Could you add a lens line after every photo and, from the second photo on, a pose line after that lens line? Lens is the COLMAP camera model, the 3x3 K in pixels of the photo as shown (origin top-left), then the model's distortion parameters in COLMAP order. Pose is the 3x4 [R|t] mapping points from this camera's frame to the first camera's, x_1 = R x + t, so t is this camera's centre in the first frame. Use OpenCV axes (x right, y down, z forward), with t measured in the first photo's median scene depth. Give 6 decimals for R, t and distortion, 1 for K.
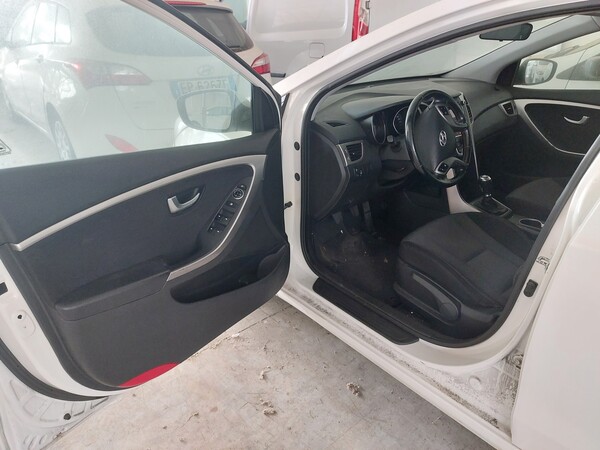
lens RADIAL K [[442.3, 0, 302.5], [0, 442.3, 221.1], [0, 0, 1]] dist [0.025469, -0.014017]
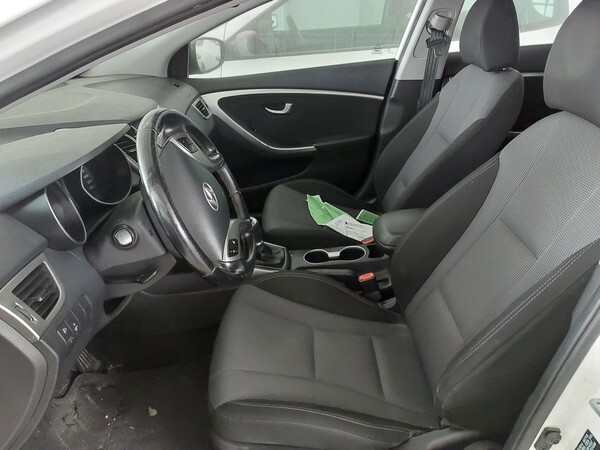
lens RADIAL K [[442.3, 0, 319.0], [0, 442.3, 227.9], [0, 0, 1]] dist [0.025469, -0.014017]
pose [[0.638709, -0.355093, 0.682612, 0.017034], [0.324062, 0.928769, 0.179923, -0.141842], [-0.697878, 0.106290, 0.708285, 0.373392]]
